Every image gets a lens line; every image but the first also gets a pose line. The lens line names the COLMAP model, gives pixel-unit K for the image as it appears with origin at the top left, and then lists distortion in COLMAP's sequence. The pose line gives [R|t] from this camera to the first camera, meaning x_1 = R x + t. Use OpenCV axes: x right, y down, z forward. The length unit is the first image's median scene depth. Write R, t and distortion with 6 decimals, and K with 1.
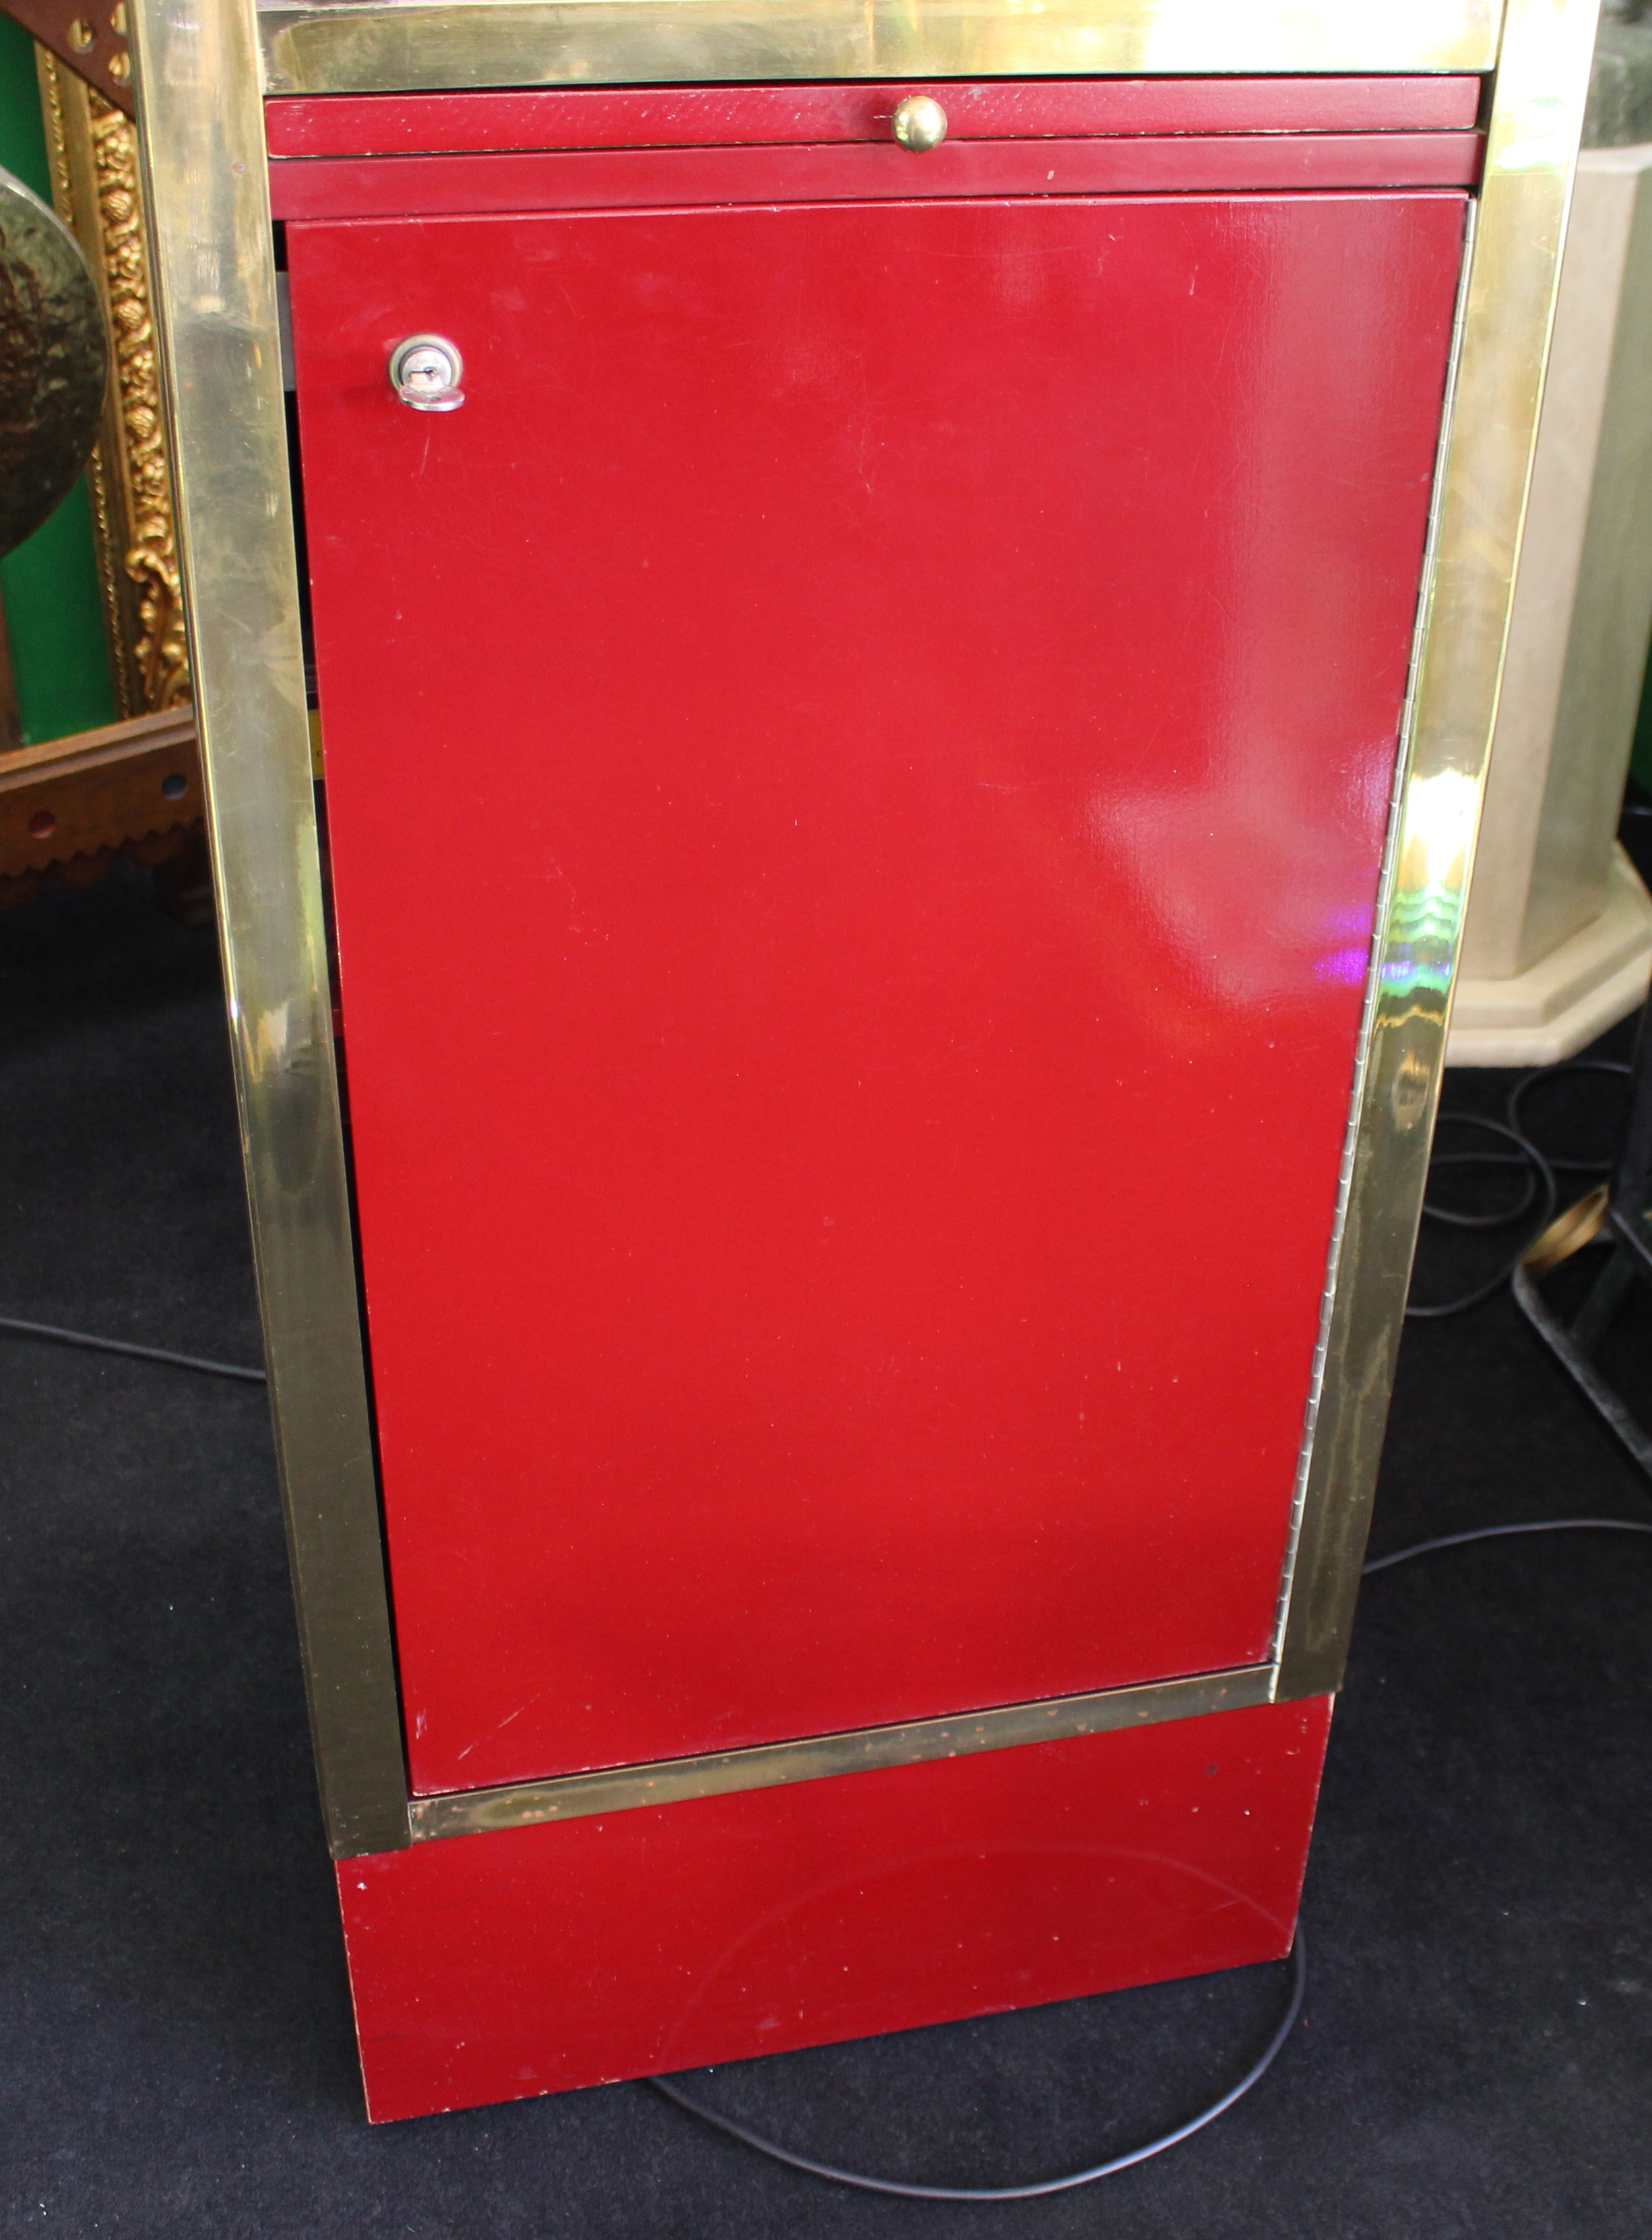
lens RADIAL K [[2905.6, 0, 973.9], [0, 2905.6, 1122.3], [0, 0, 1]] dist [-0.116652, 0.046137]
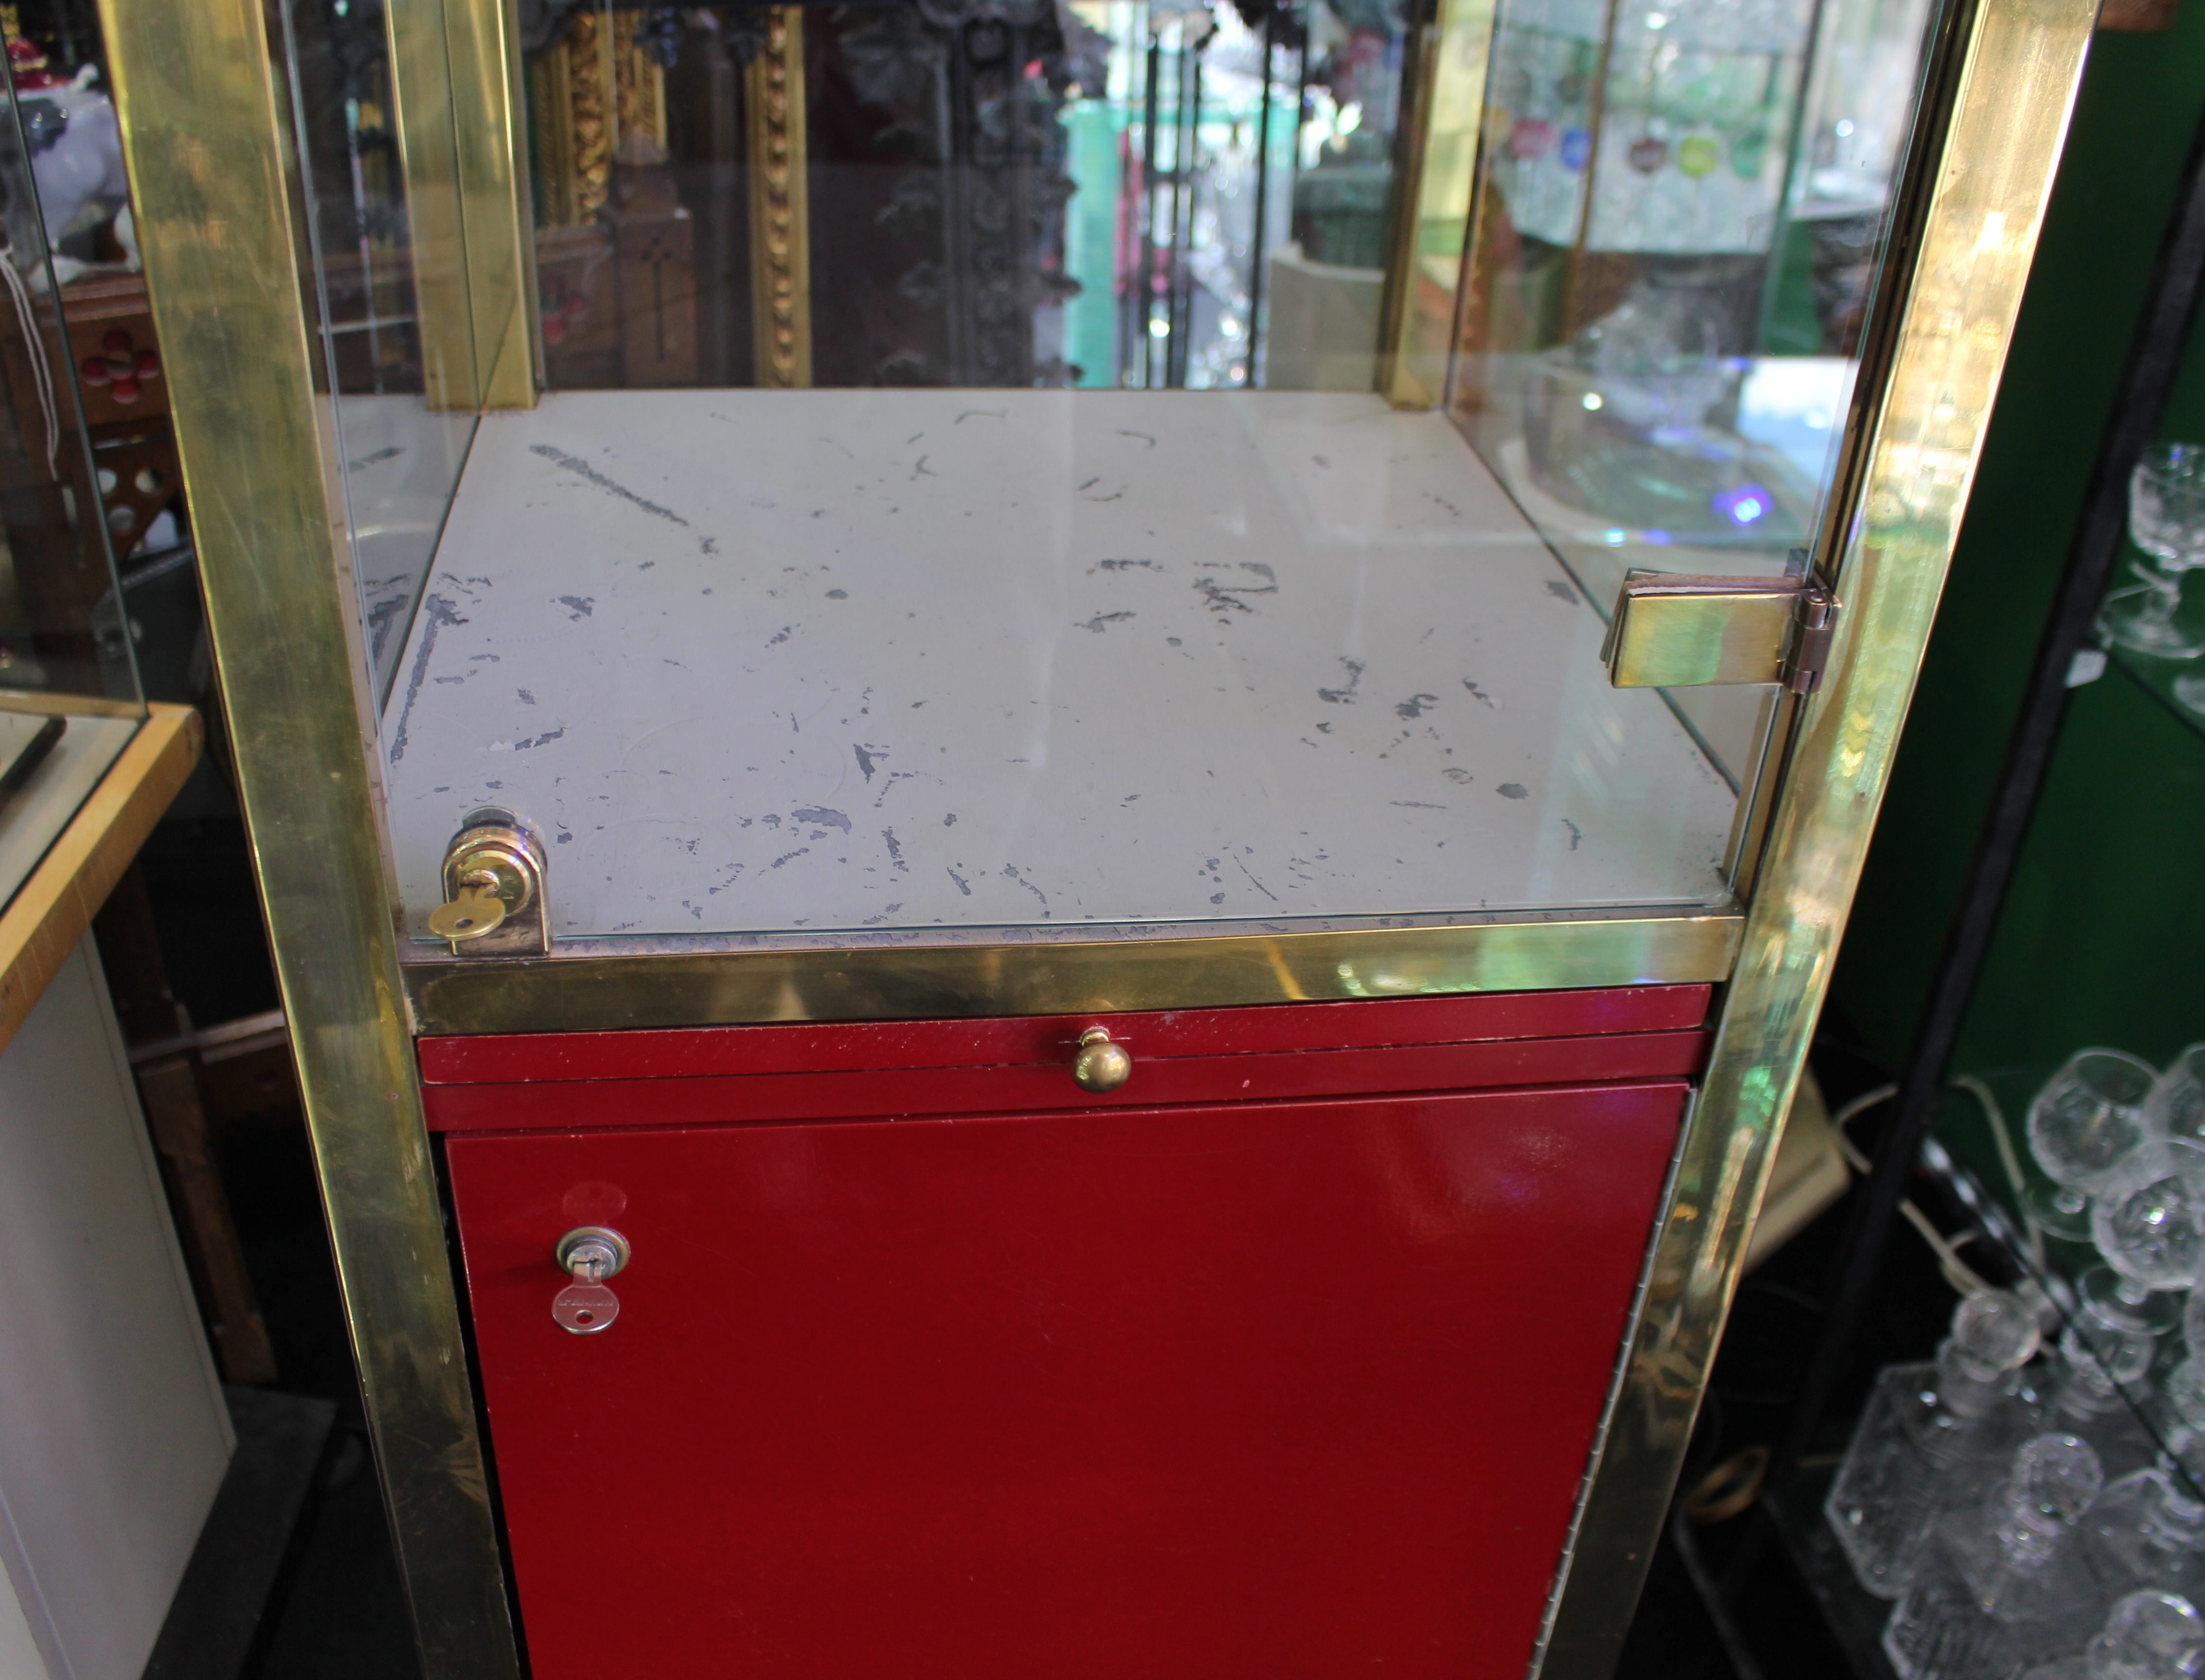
lens RADIAL K [[2116.8, 0, 1102.5], [0, 2116.8, 840.0], [0, 0, 1]] dist [-0.163019, 0.164270]
pose [[0.990893, 0.078595, -0.109338, 0.038040], [-0.078816, 0.996886, 0.002304, -0.311632], [0.109179, 0.006334, 0.994002, 0.223497]]
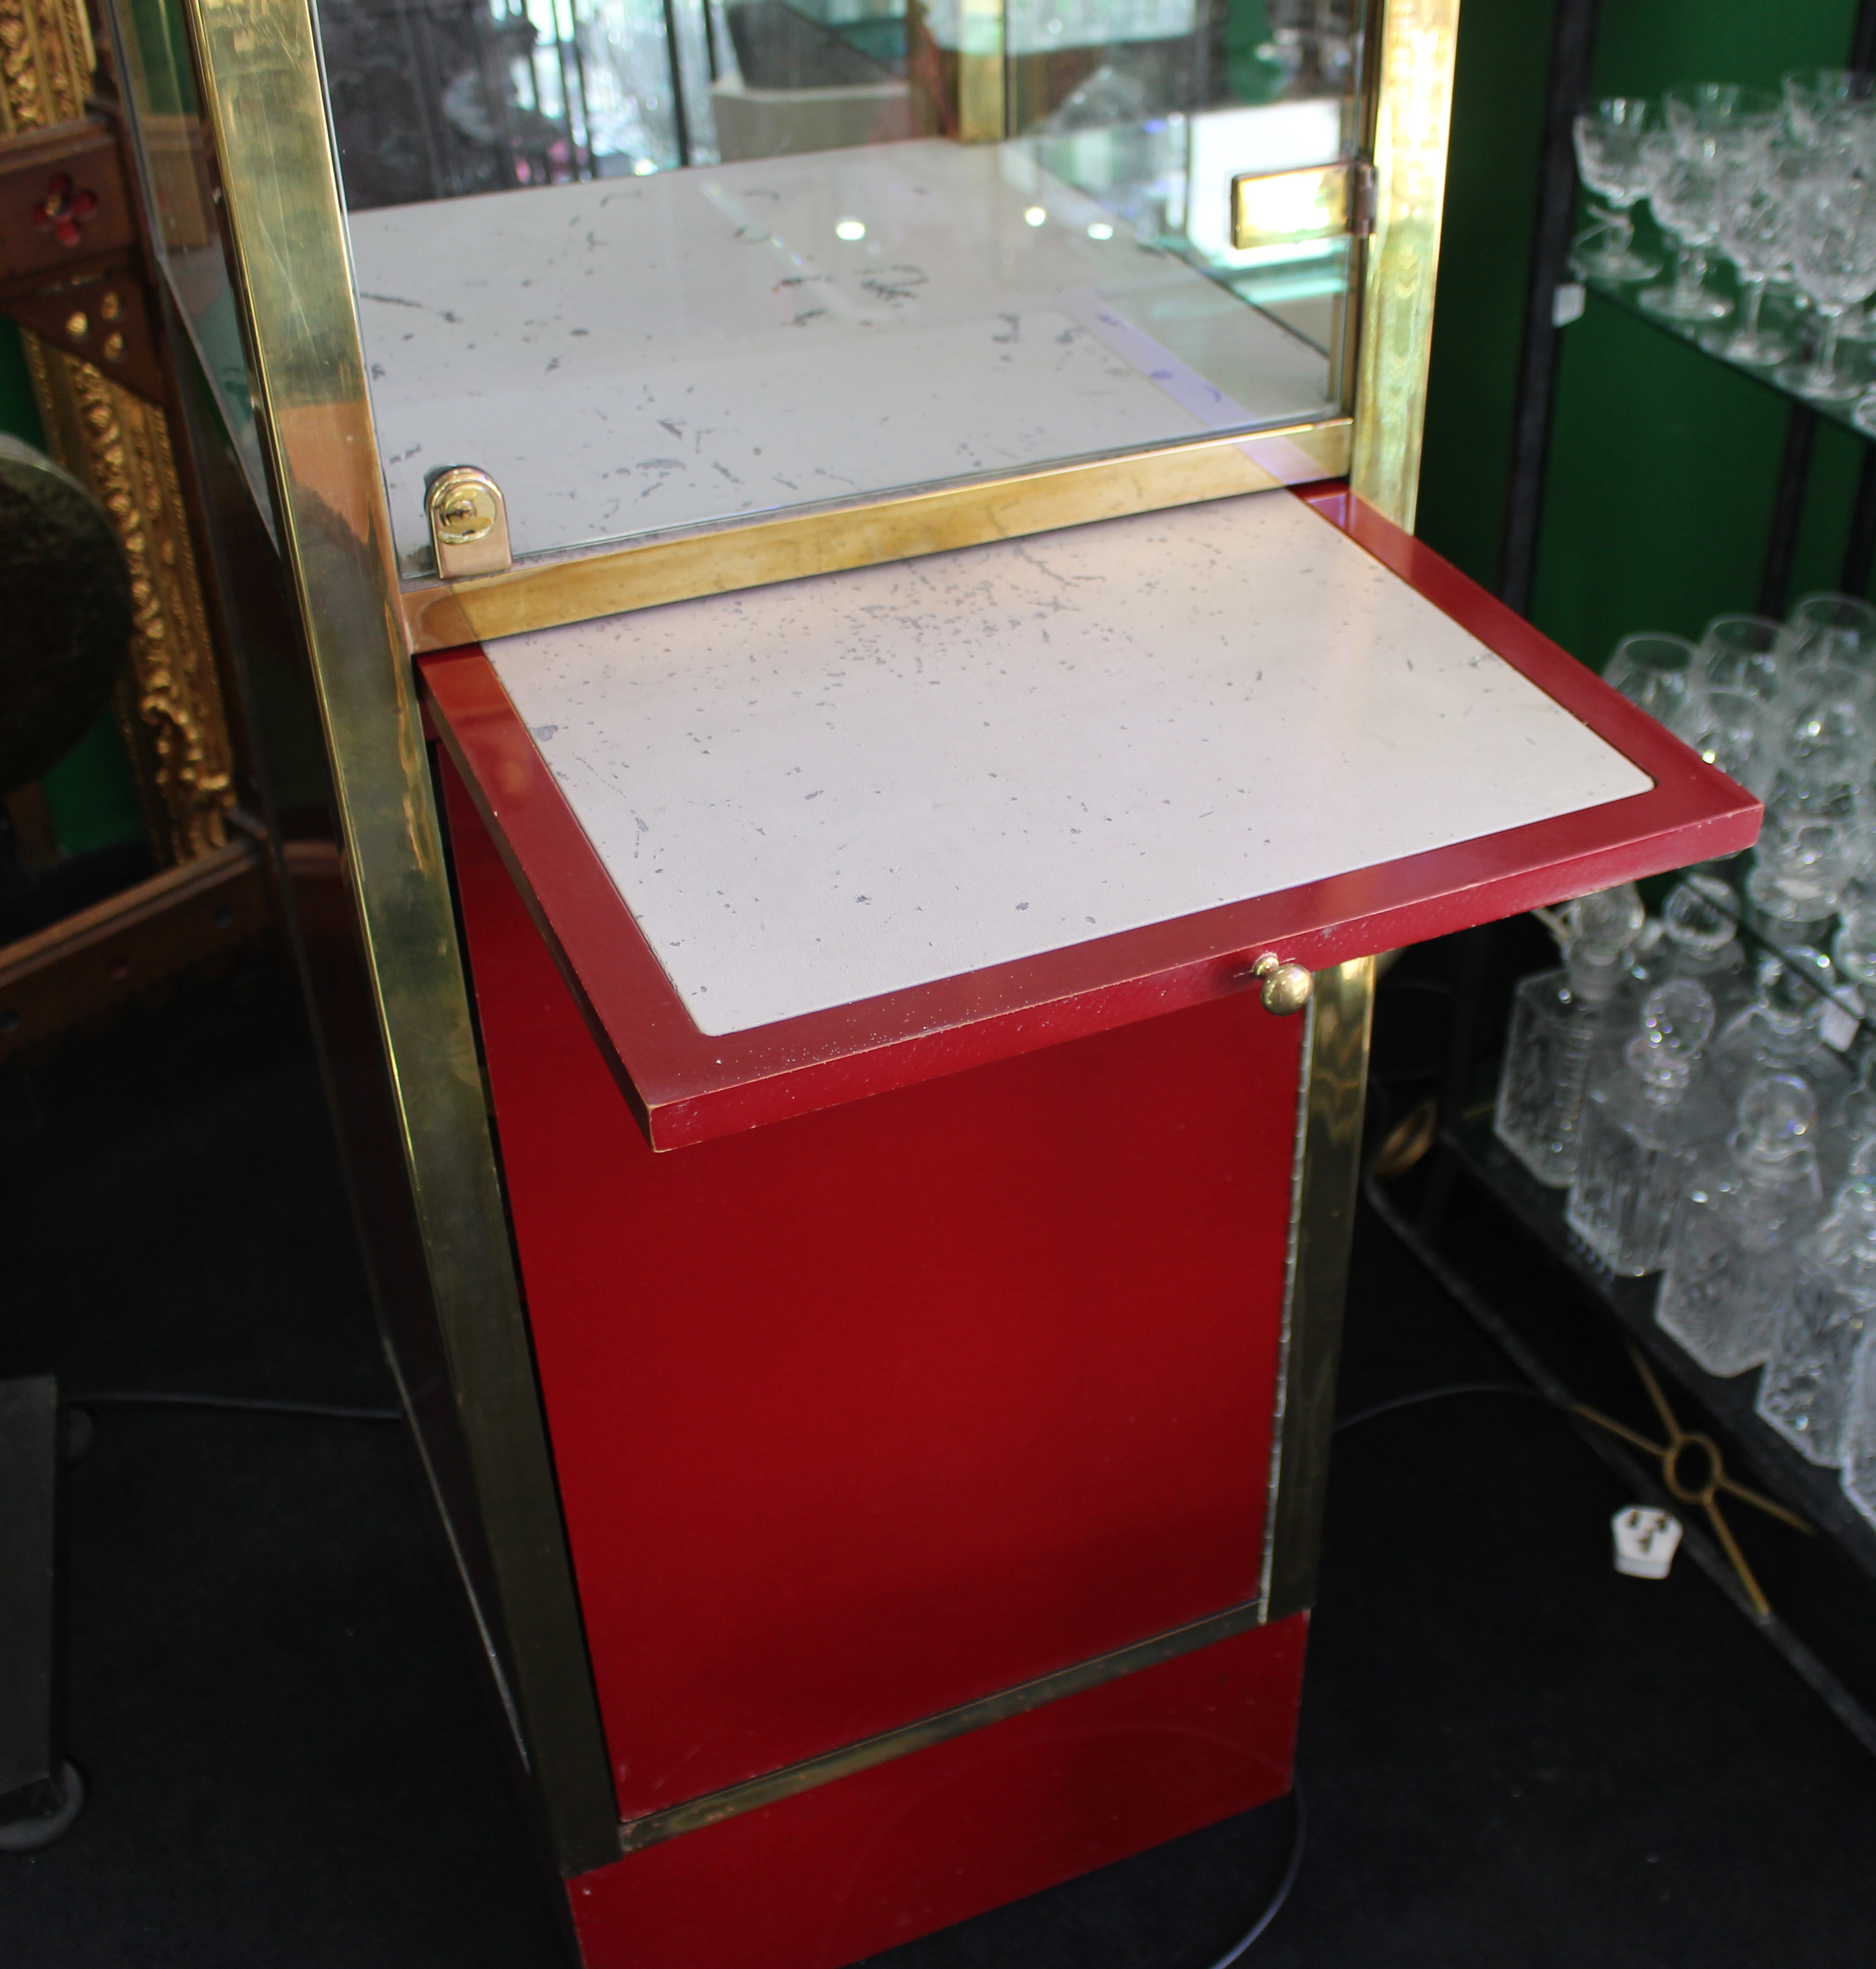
lens RADIAL K [[2511.3, 0, 1110.3], [0, 2511.3, 981.4], [0, 0, 1]] dist [-0.141295, 0.140424]
pose [[0.985312, -0.122670, 0.118796, -0.065689], [0.115707, 0.991228, 0.063862, -0.176071], [-0.125588, -0.049178, 0.990863, -0.085943]]
